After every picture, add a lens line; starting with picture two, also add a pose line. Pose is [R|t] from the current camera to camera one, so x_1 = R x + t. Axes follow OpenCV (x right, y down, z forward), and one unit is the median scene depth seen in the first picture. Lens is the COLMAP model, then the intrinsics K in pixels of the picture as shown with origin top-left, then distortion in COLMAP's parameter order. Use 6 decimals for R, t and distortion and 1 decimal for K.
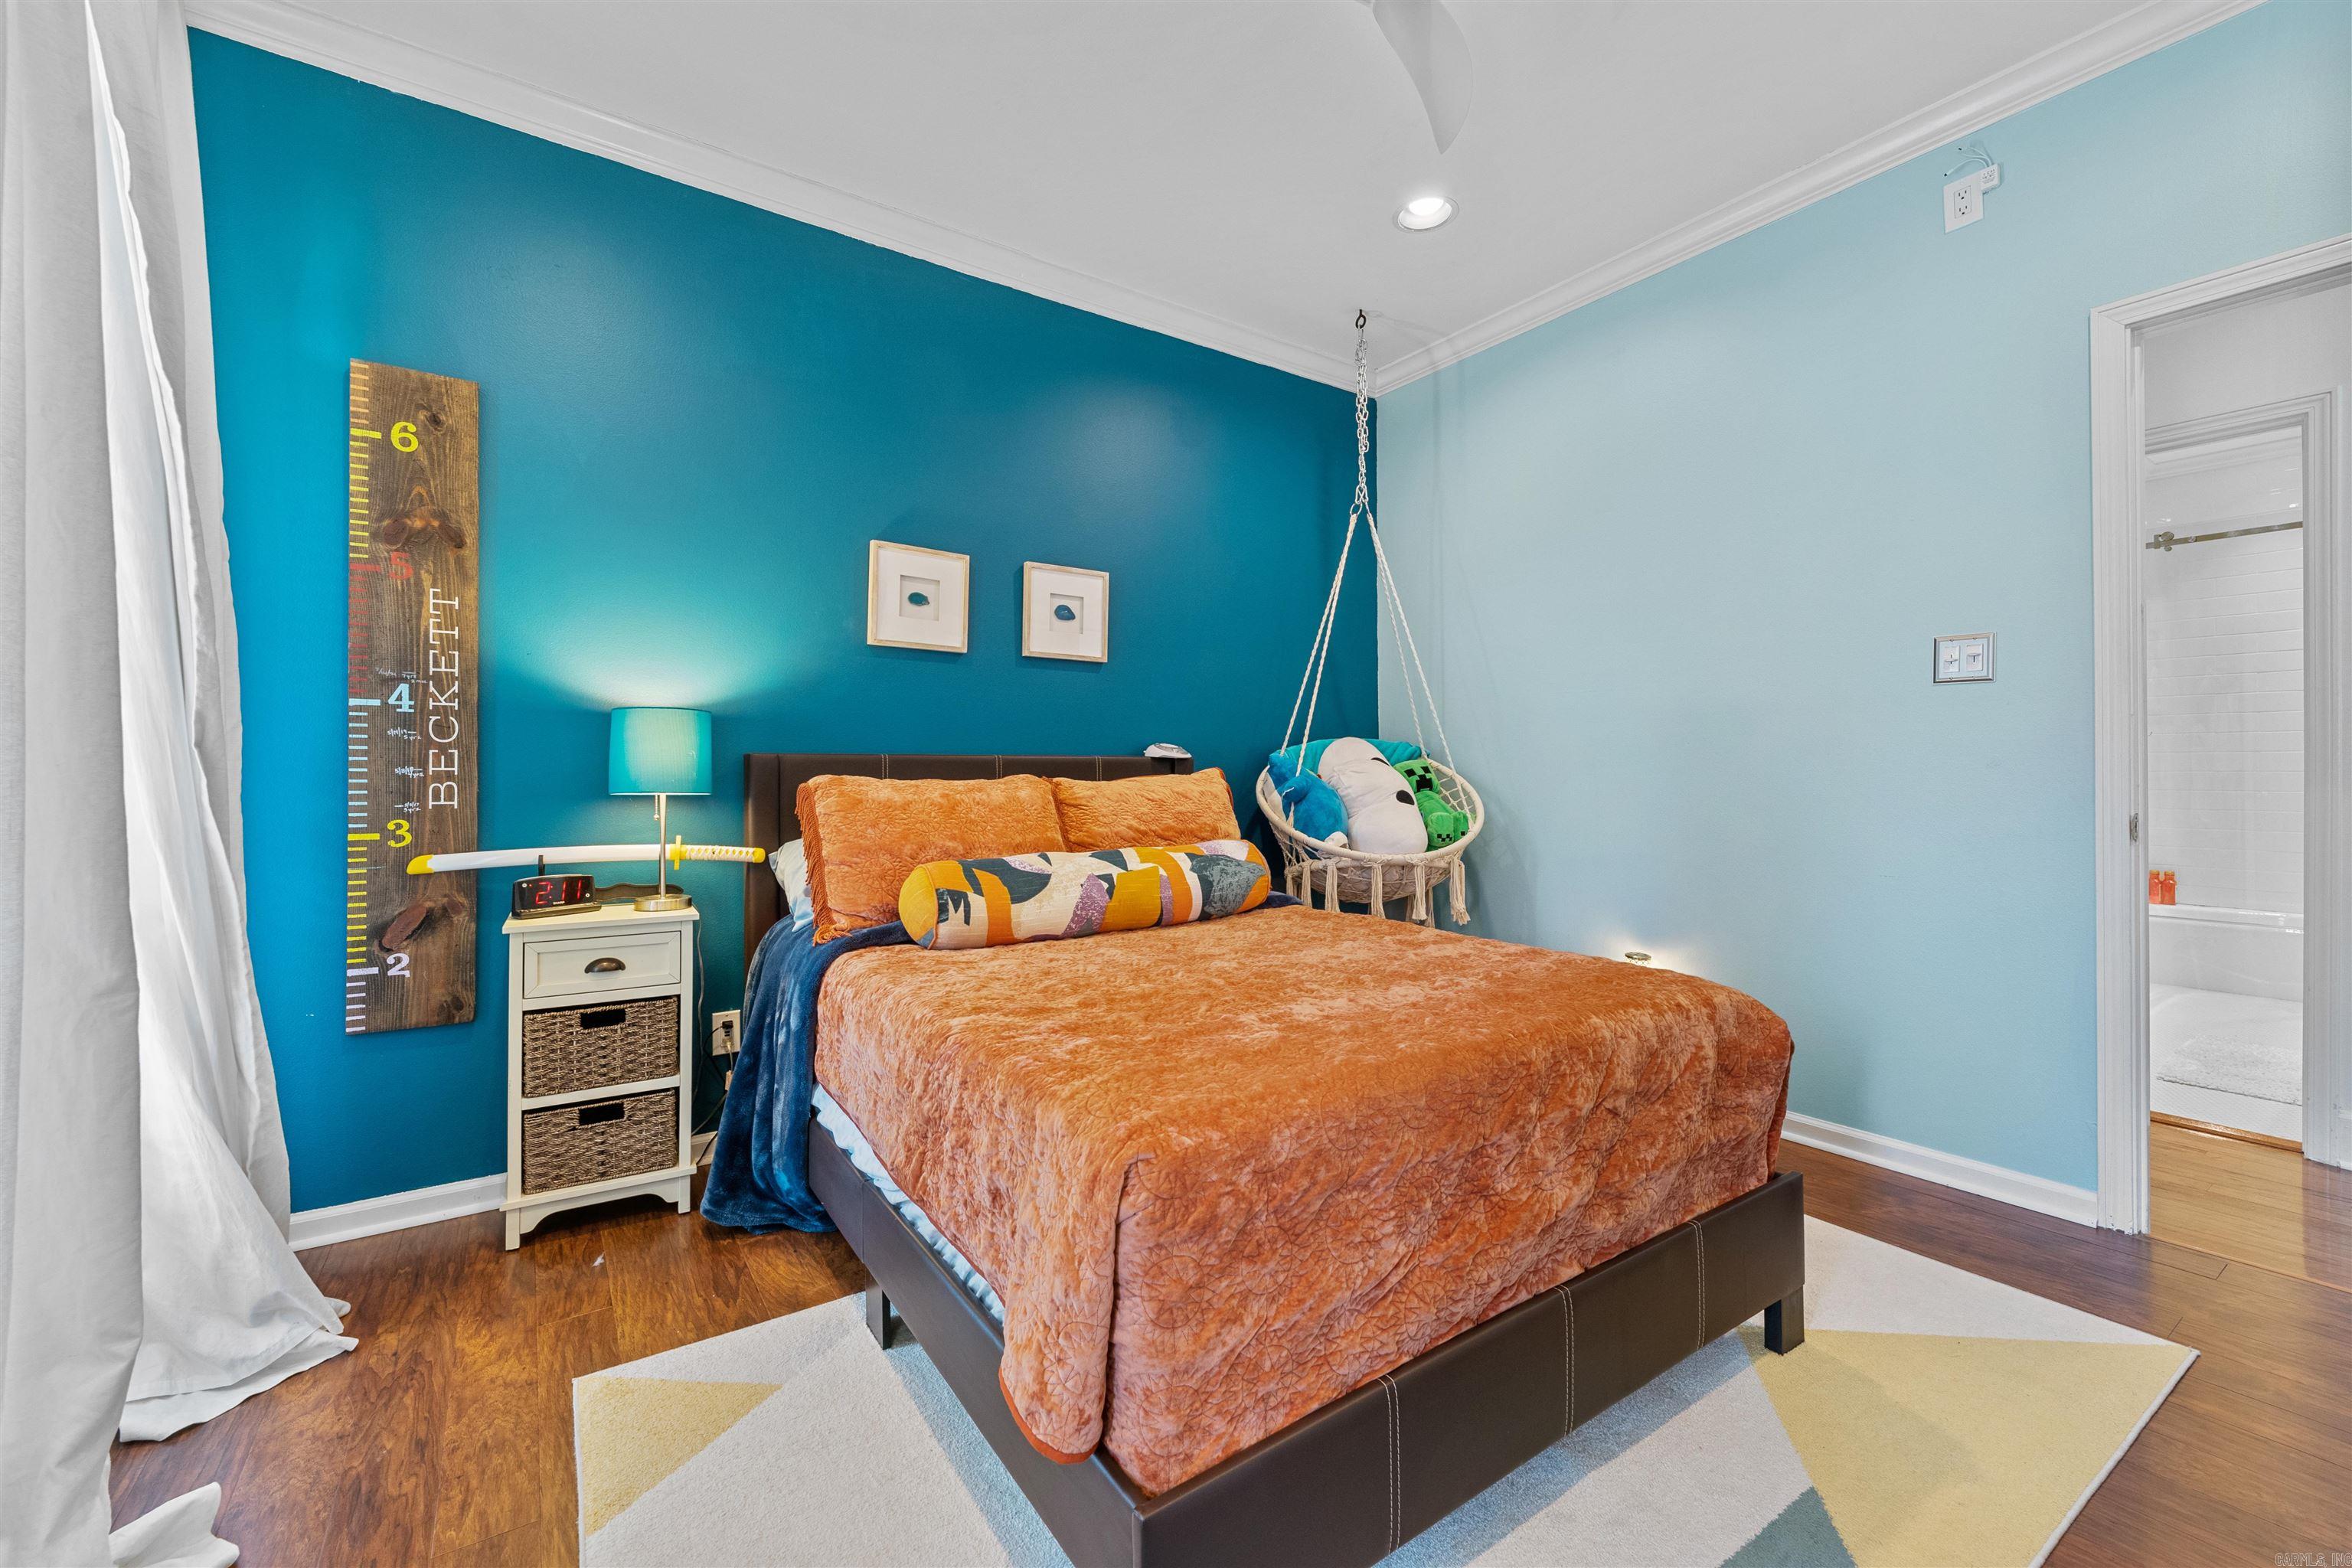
lens RADIAL K [[961.3, 0, 1171.2], [0, 961.3, 768.5], [0, 0, 1]] dist [0.001195, 0.000127]
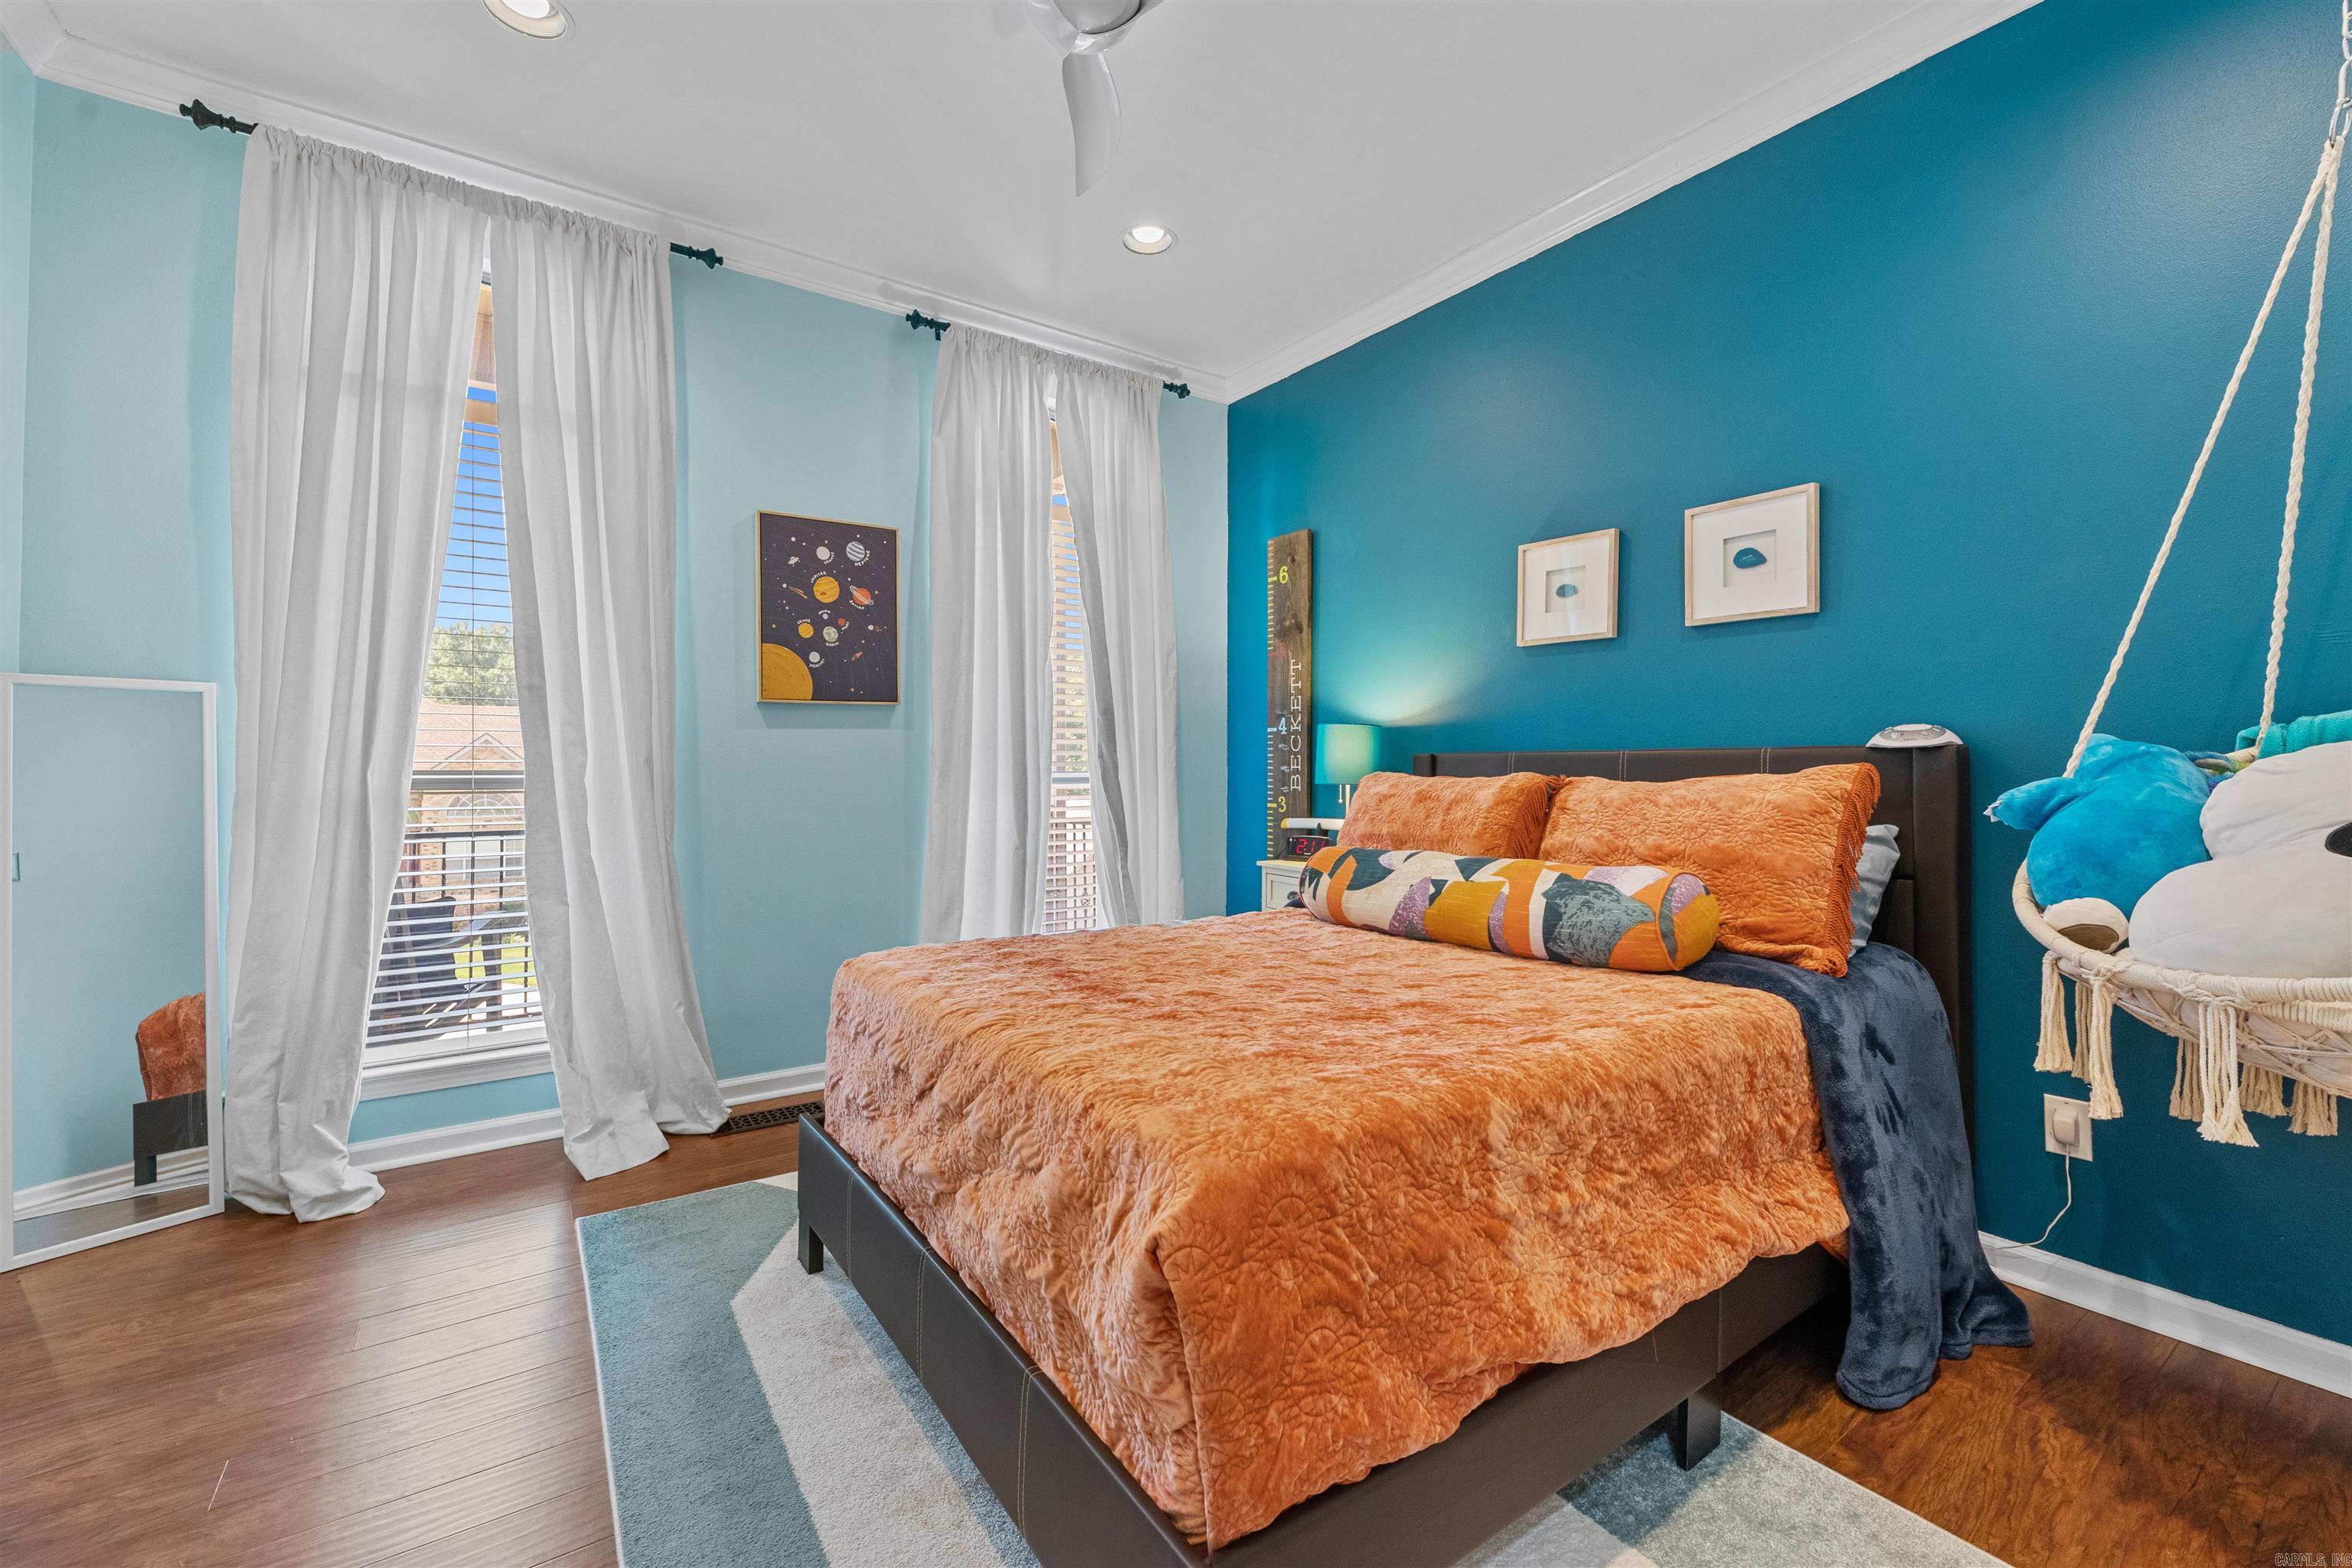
lens RADIAL K [[961.3, 0, 1171.2], [0, 961.3, 768.5], [0, 0, 1]] dist [0.001195, 0.000127]
pose [[0.004760, 0.001384, -0.999988, 0.873465], [0.004889, 0.999987, 0.001407, -0.000330], [0.999977, -0.004895, 0.004753, 0.740429]]
